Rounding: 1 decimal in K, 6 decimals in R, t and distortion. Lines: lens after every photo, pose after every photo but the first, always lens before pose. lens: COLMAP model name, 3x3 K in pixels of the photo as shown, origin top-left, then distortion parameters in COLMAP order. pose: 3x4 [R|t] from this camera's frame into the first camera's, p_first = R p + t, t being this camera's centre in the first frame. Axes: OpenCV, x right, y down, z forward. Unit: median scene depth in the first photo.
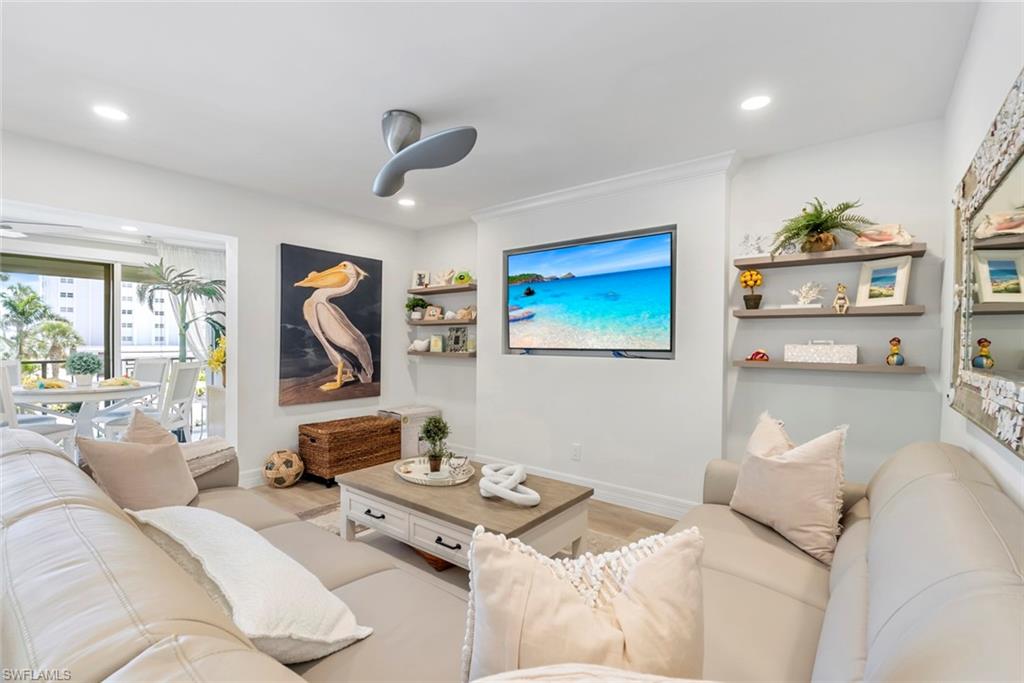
lens RADIAL K [[457.8, 0, 516.6], [0, 457.8, 345.0], [0, 0, 1]] dist [-0.001796, -0.000484]
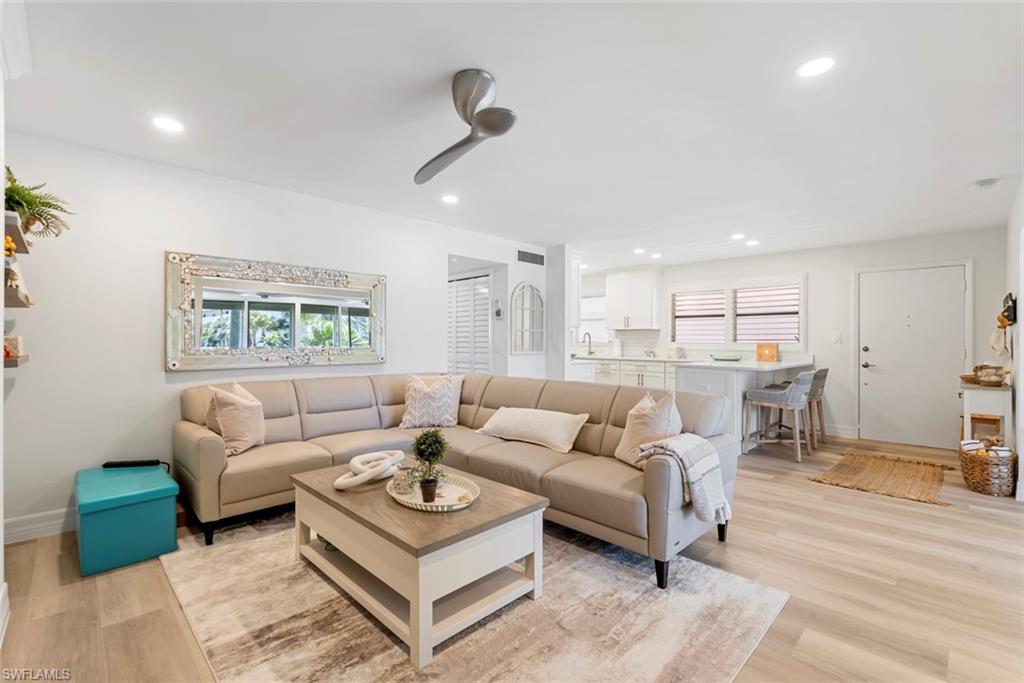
lens RADIAL K [[452.7, 0, 512.0], [0, 452.7, 341.5], [0, 0, 1]] dist [-0.002647, -0.000368]
pose [[-0.993197, -0.011666, 0.115859, -0.270348], [-0.009789, 0.999812, 0.016751, -0.008388], [-0.116032, 0.015503, -0.993124, 1.159912]]
